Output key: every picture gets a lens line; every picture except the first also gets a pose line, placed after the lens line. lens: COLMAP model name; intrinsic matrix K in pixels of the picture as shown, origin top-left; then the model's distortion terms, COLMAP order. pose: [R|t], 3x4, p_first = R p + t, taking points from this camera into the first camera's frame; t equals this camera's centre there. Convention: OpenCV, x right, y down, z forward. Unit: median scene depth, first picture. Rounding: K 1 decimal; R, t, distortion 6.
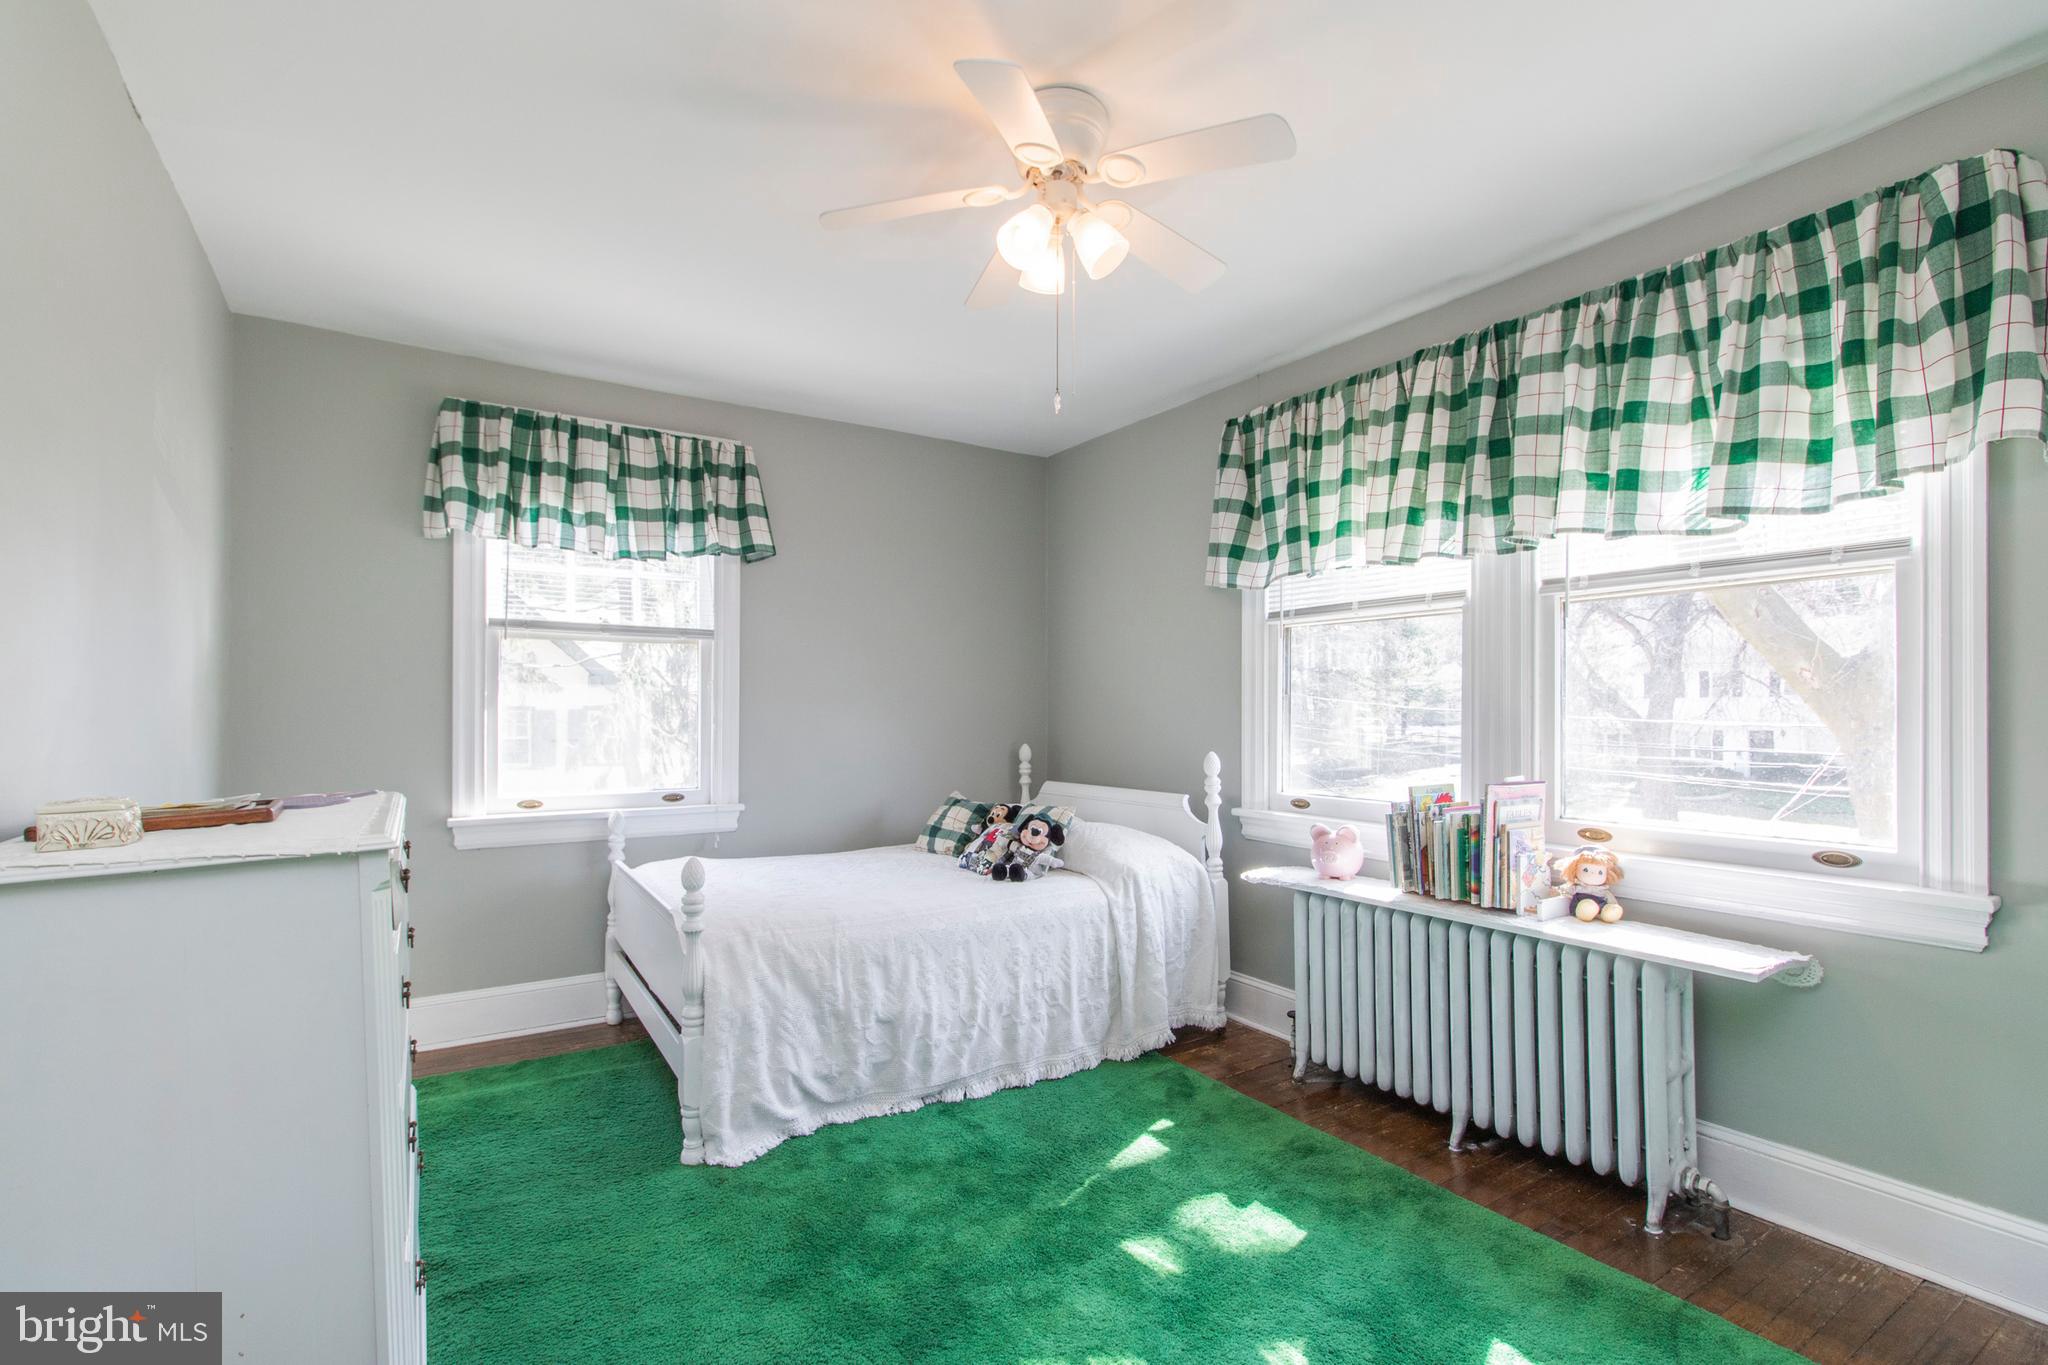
lens RADIAL K [[954.6, 0, 1007.9], [0, 954.6, 701.3], [0, 0, 1]] dist [0.000392, -0.000190]
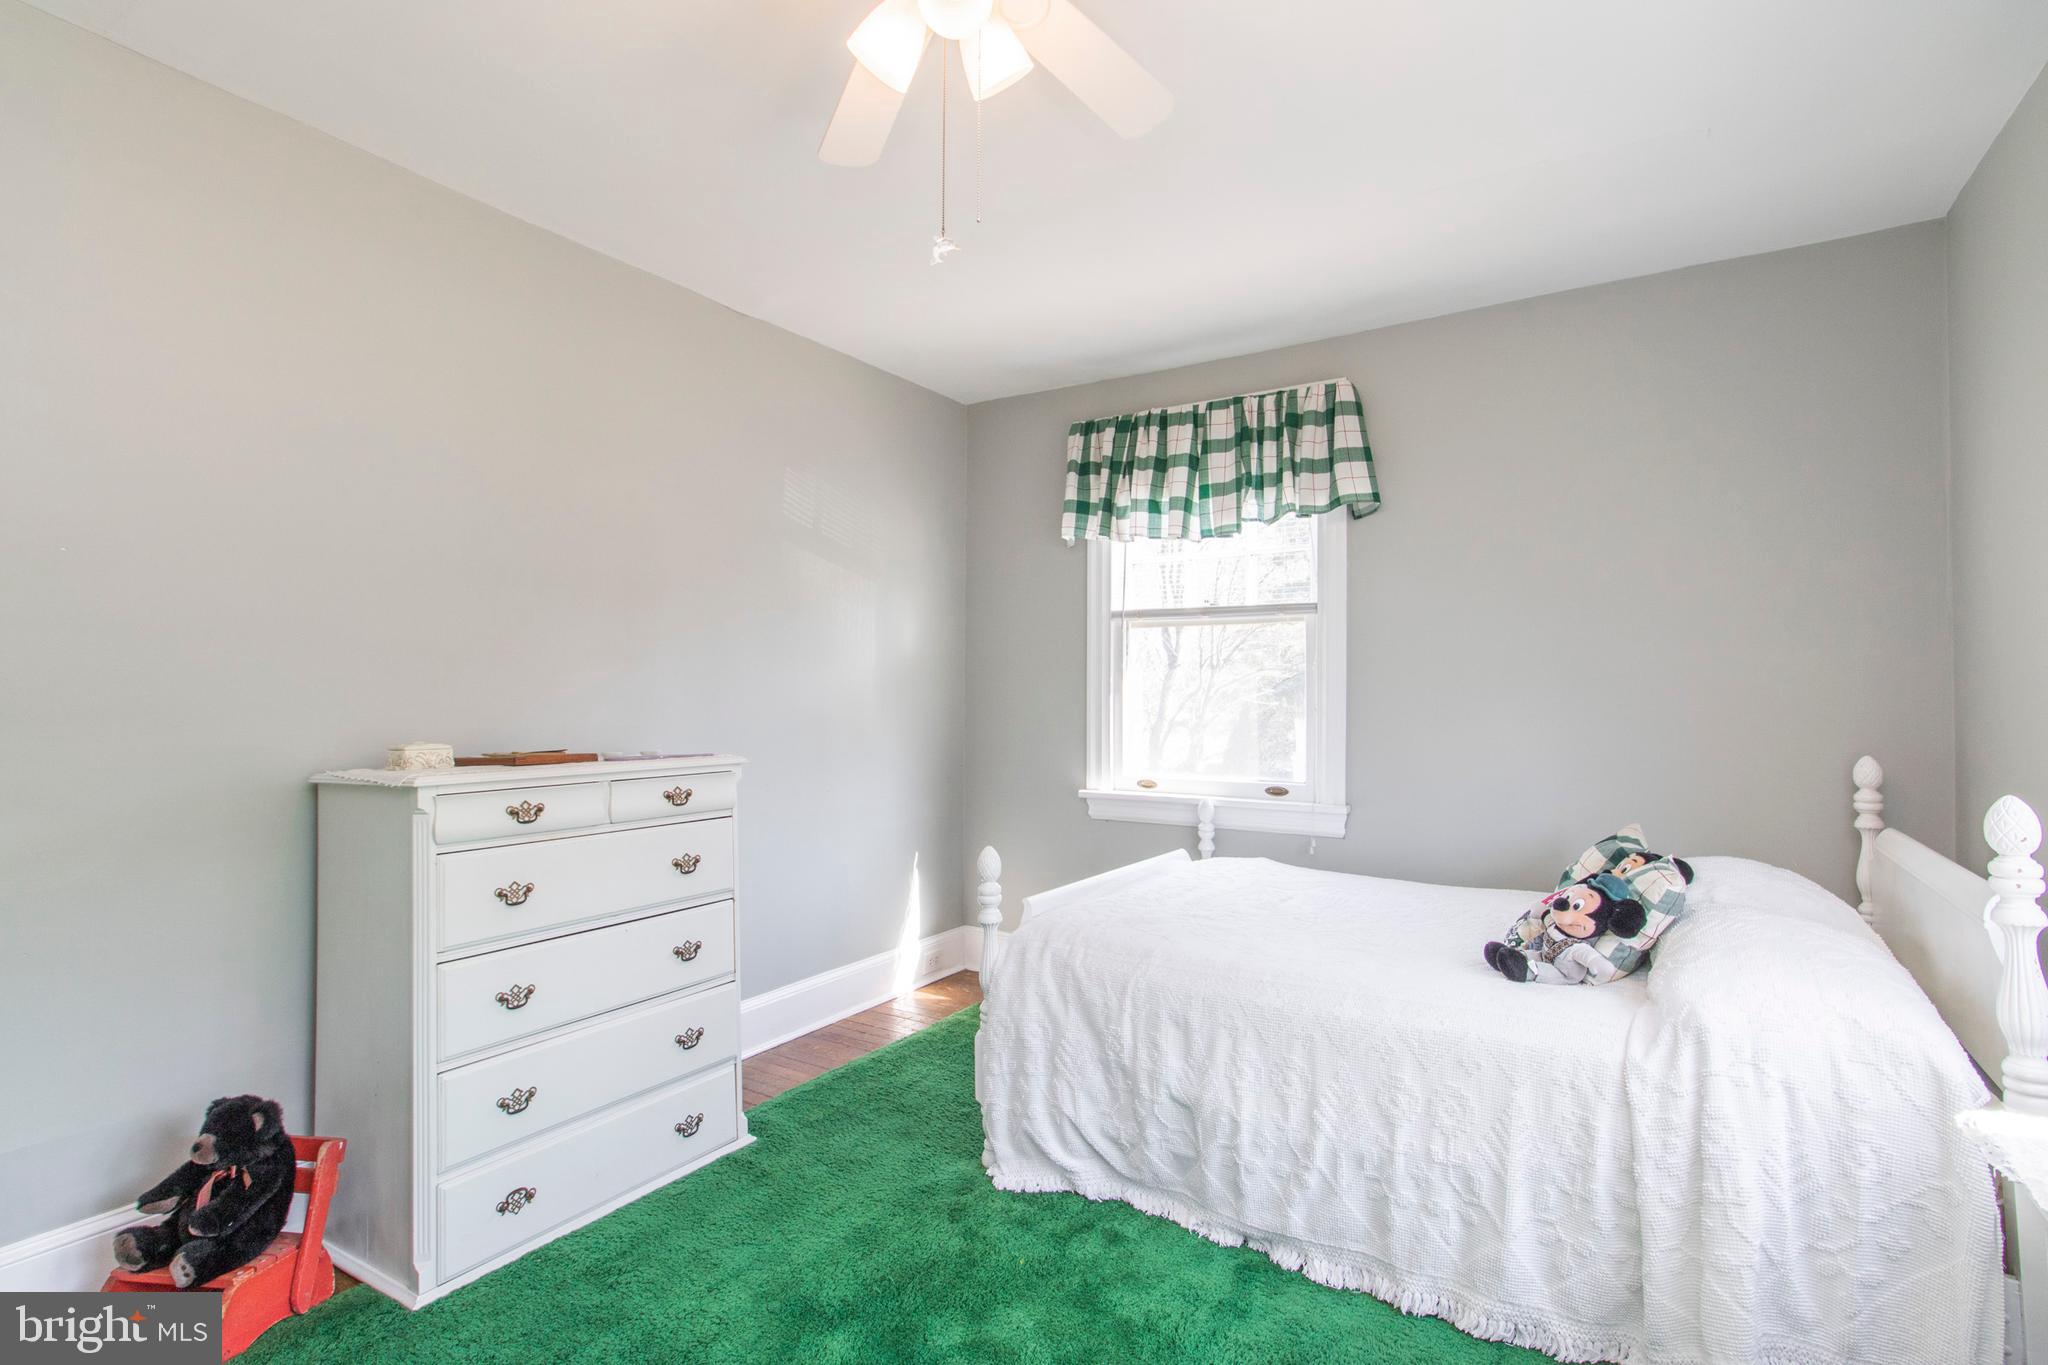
lens RADIAL K [[944.4, 0, 1032.1], [0, 944.4, 667.1], [0, 0, 1]] dist [-0.001669, -0.000248]
pose [[0.436111, -0.025930, -0.899519, 0.442809], [0.008010, 0.999657, -0.024933, 0.004543], [0.899857, 0.003669, 0.436169, 0.493355]]
